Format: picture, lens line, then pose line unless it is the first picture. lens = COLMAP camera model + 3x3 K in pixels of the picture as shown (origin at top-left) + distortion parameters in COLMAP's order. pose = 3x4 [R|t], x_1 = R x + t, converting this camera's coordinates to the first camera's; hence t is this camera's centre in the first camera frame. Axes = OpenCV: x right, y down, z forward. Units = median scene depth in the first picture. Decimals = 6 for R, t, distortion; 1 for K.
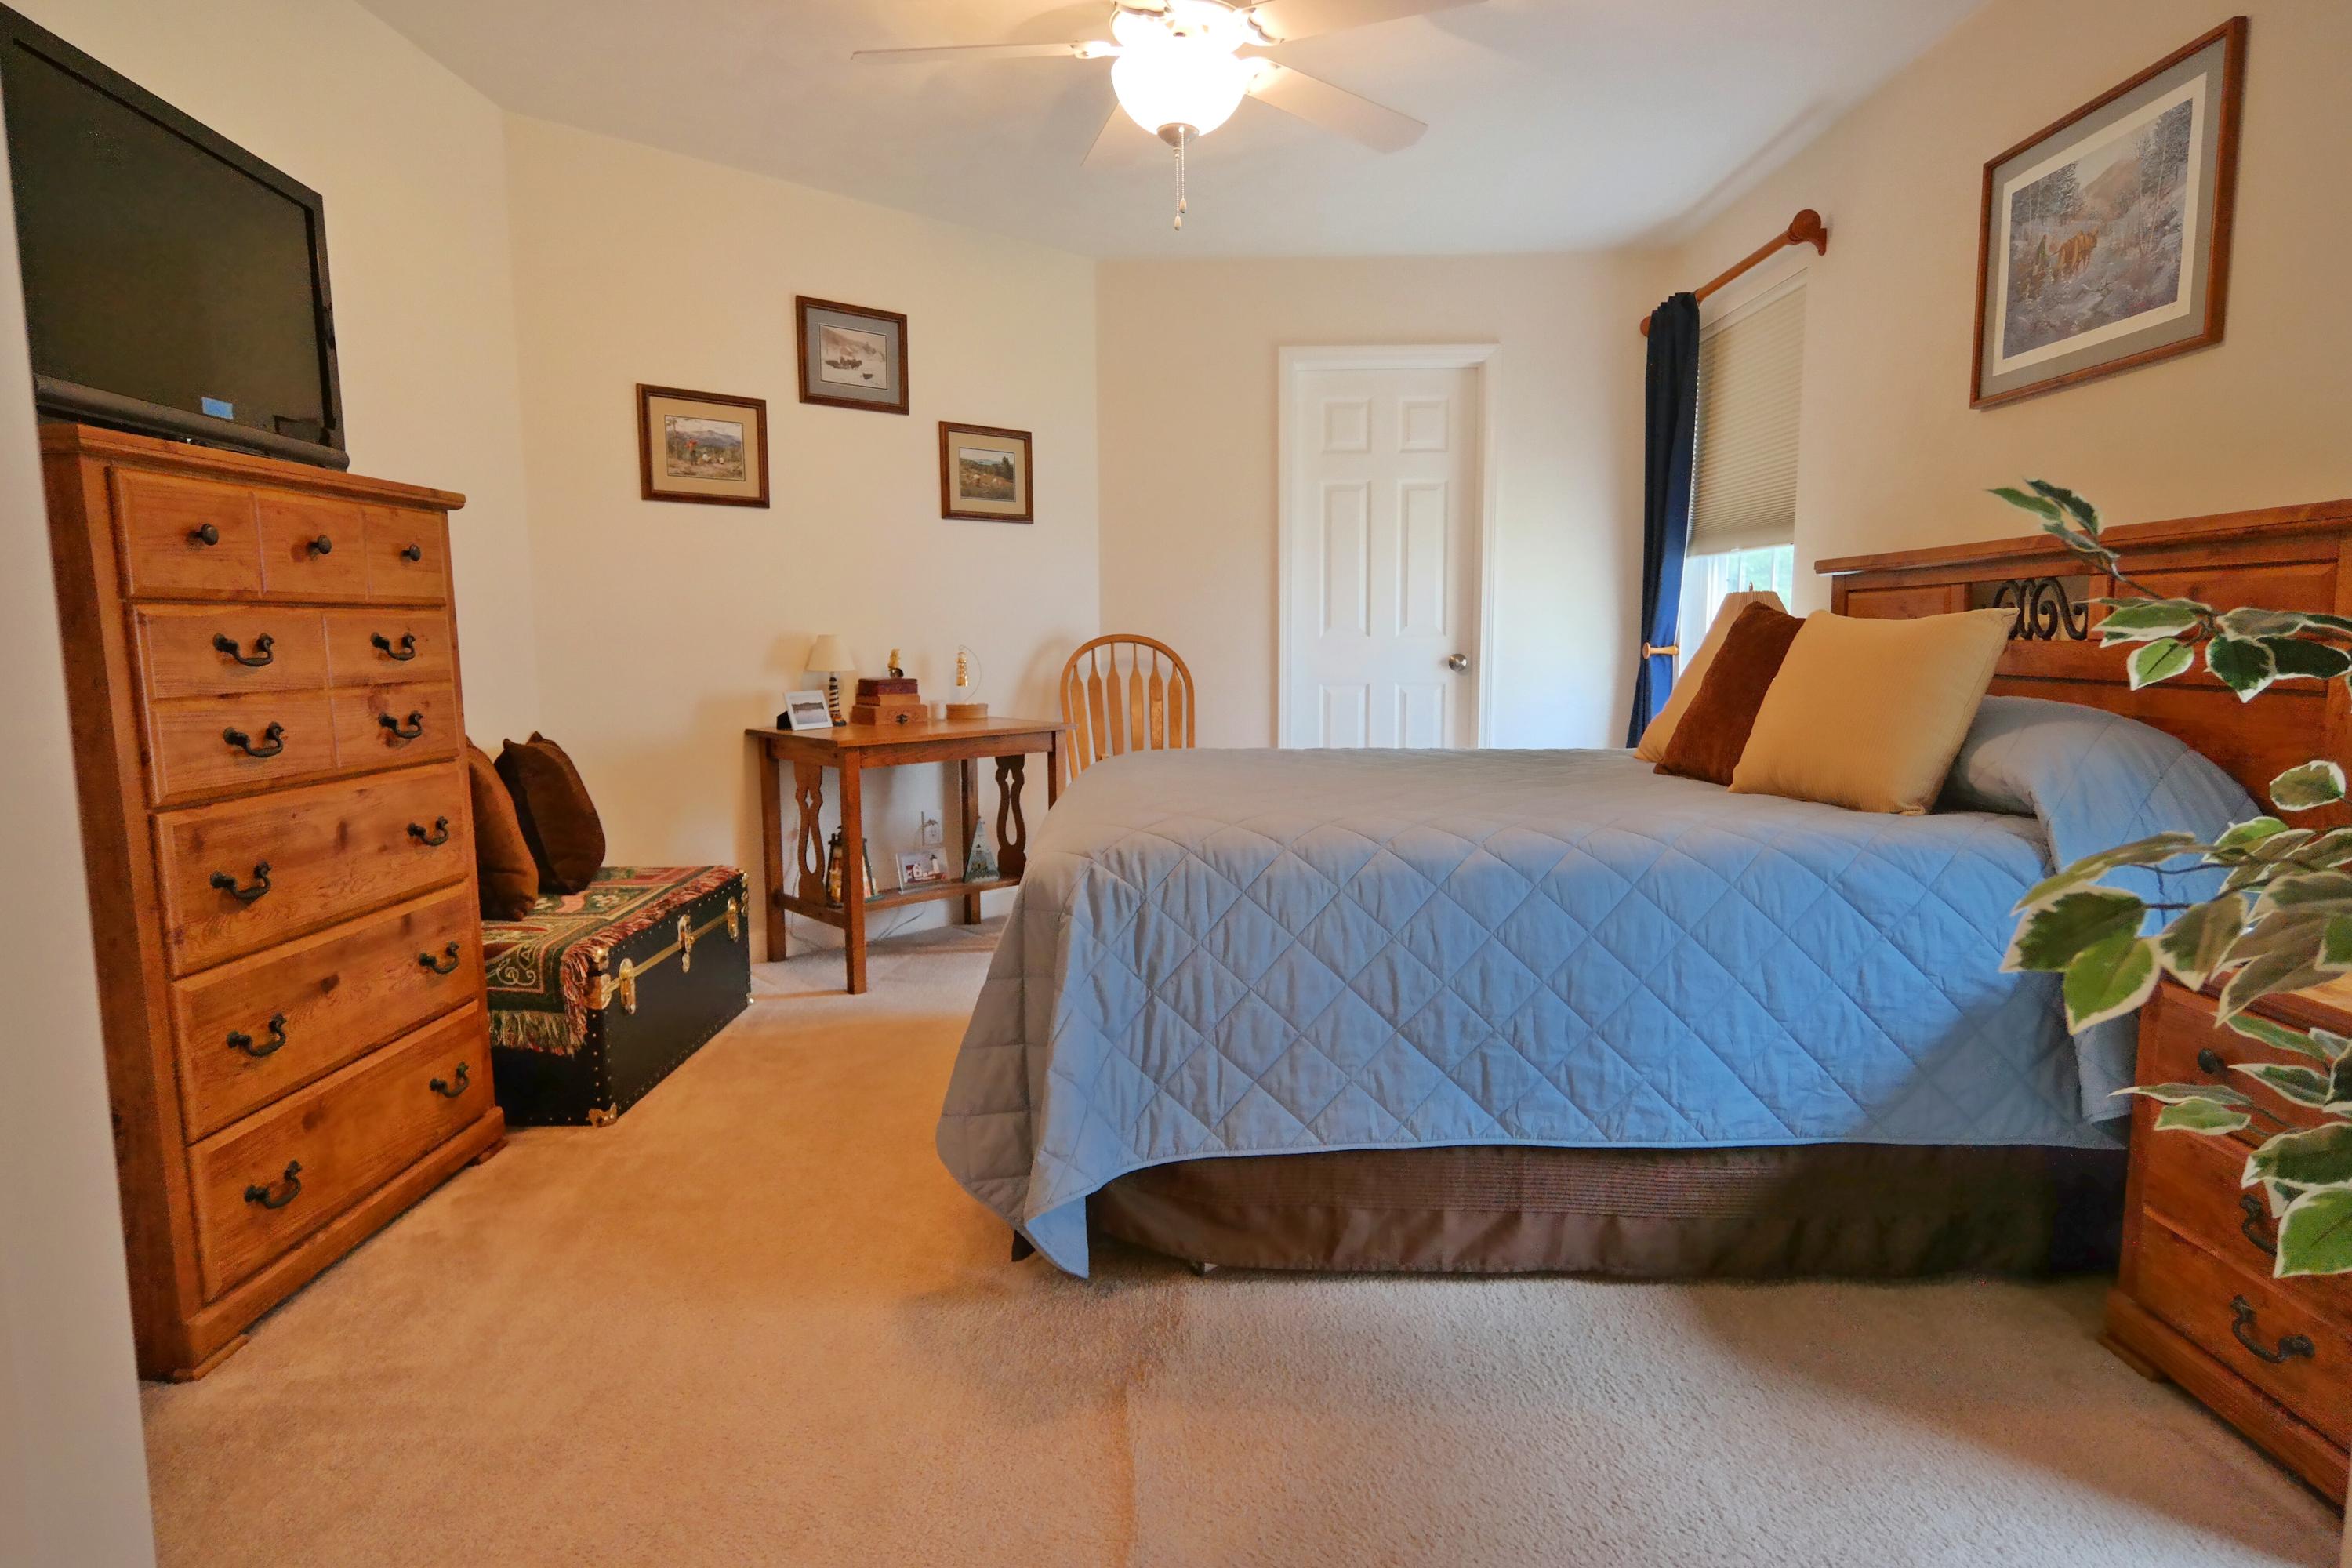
lens RADIAL K [[1282.8, 0, 1165.7], [0, 1282.8, 783.8], [0, 0, 1]] dist [-0.001985, 0.008697]
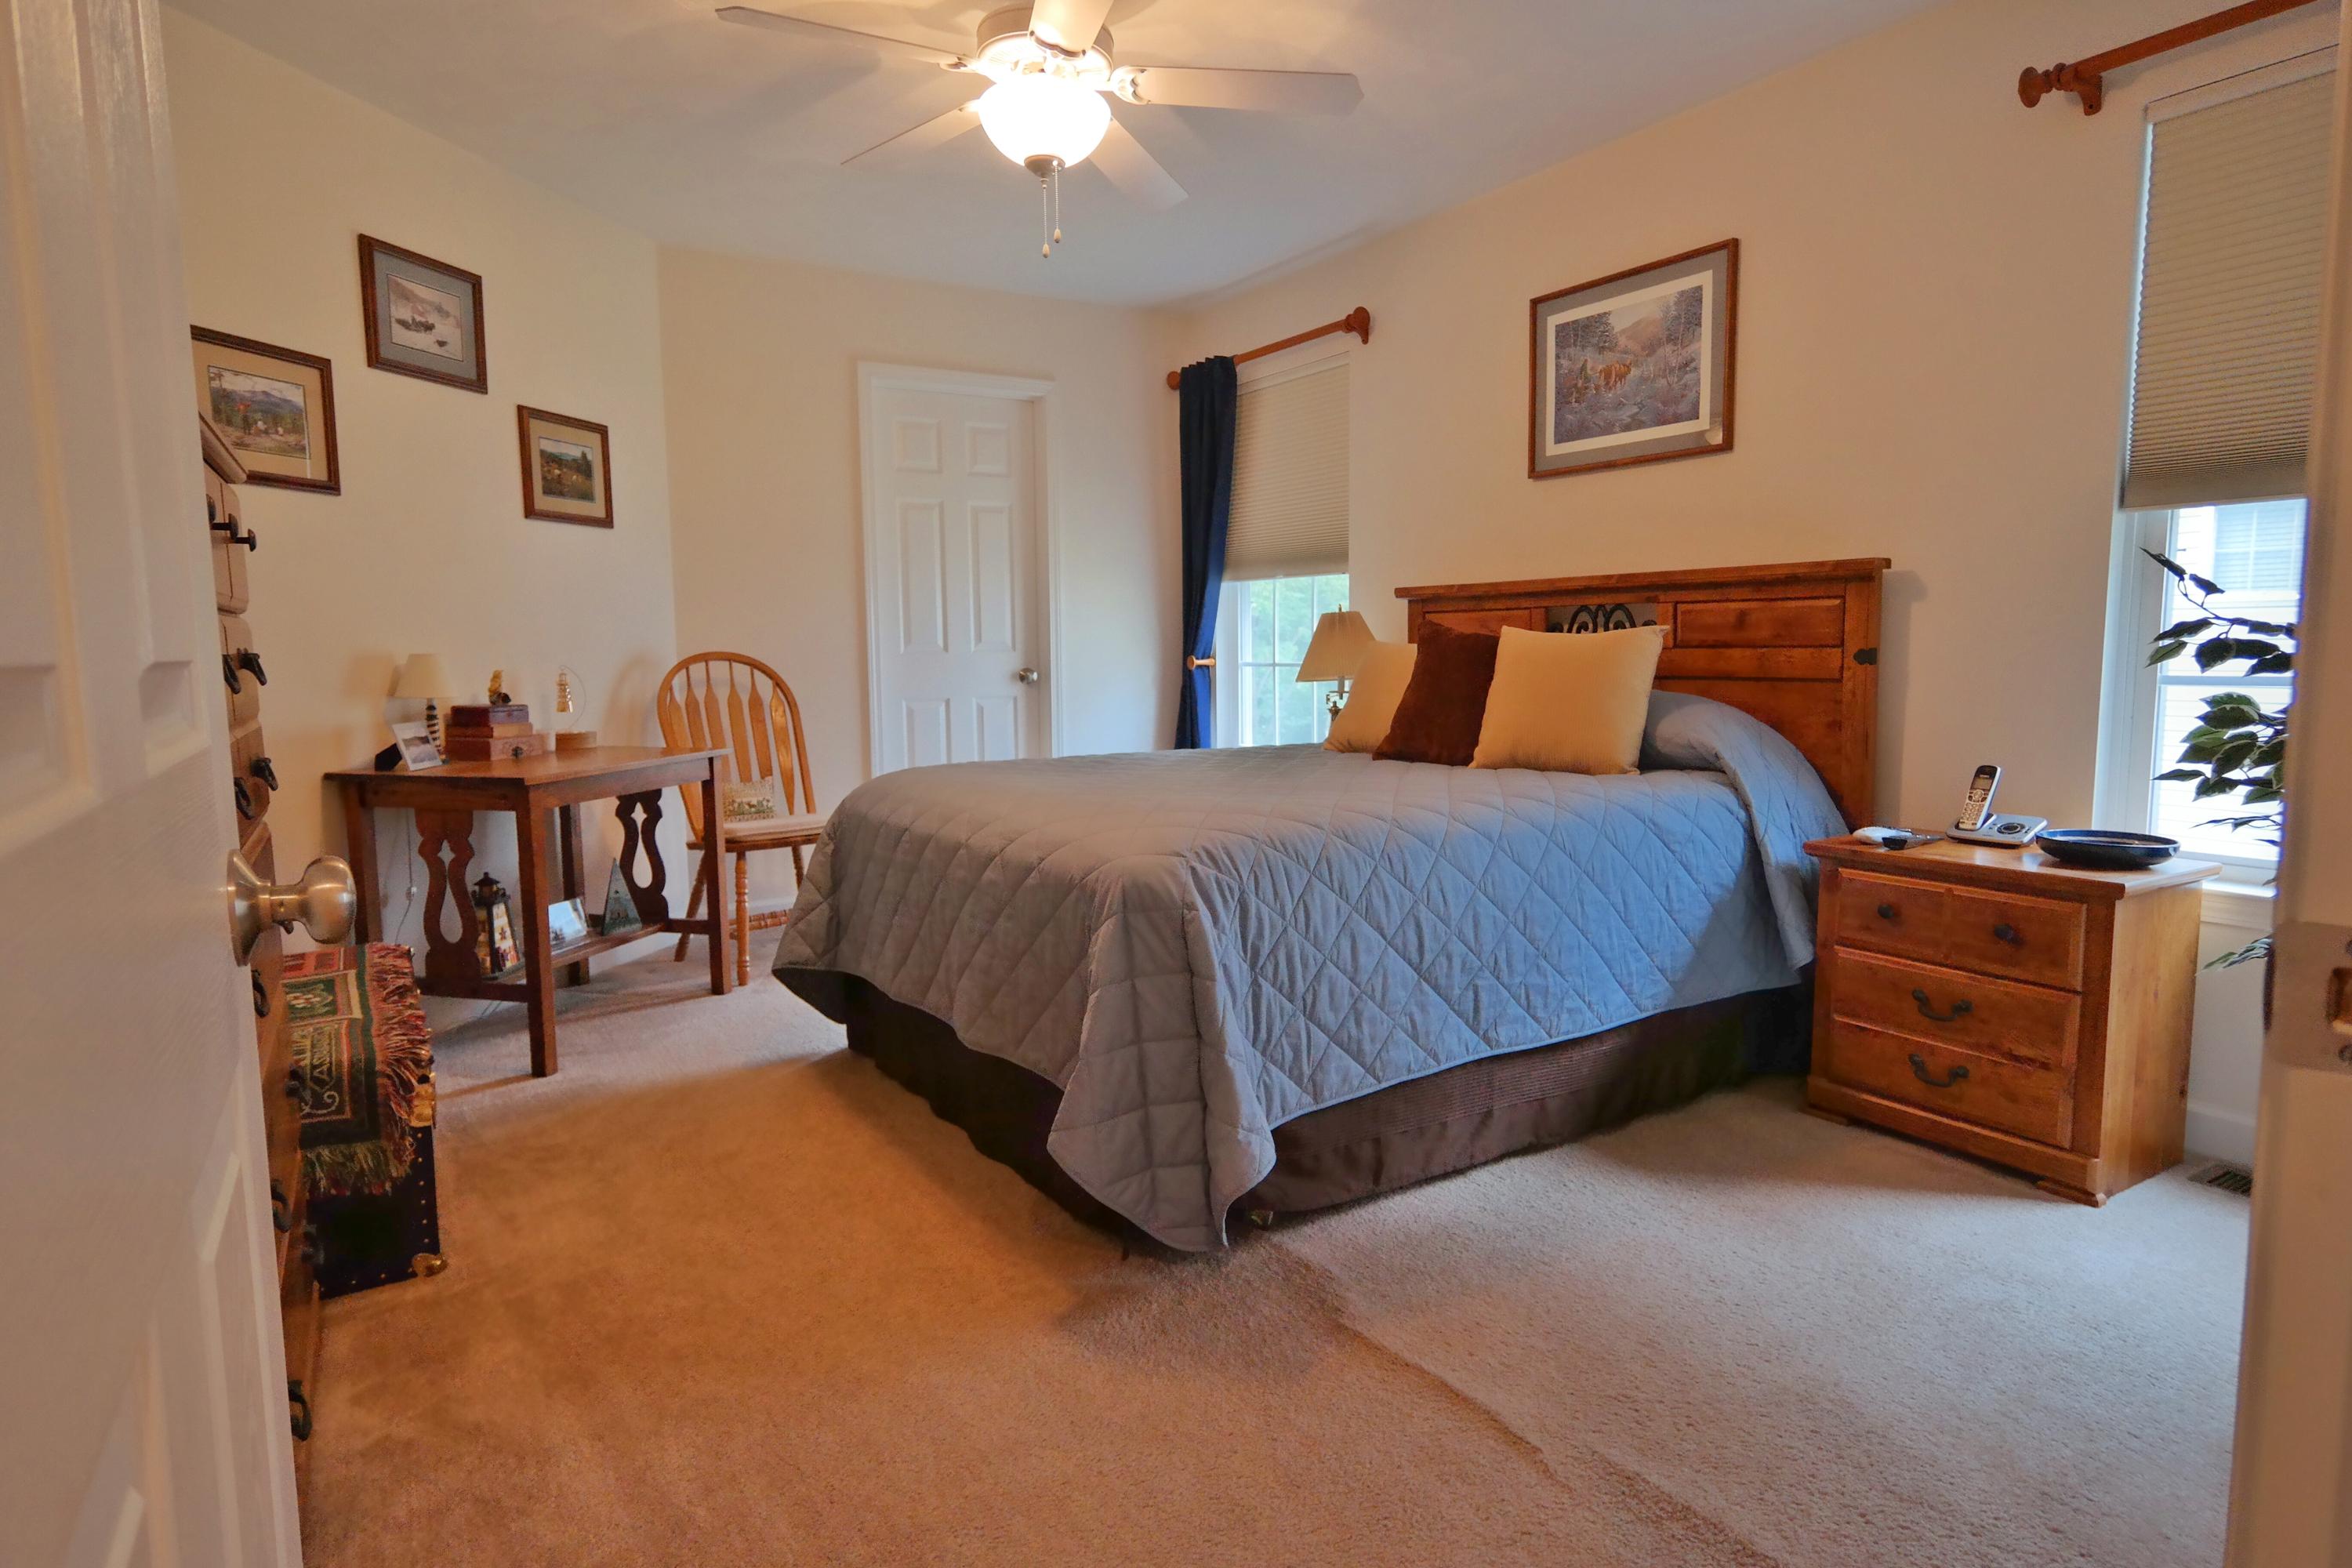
lens RADIAL K [[1282.8, 0, 1169.0], [0, 1282.8, 786.3], [0, 0, 1]] dist [-0.001985, 0.008697]
pose [[0.841759, -0.062596, 0.536212, -0.542225], [0.069420, 0.997559, 0.007476, -0.007707], [-0.535371, 0.030931, 0.844050, 0.095488]]
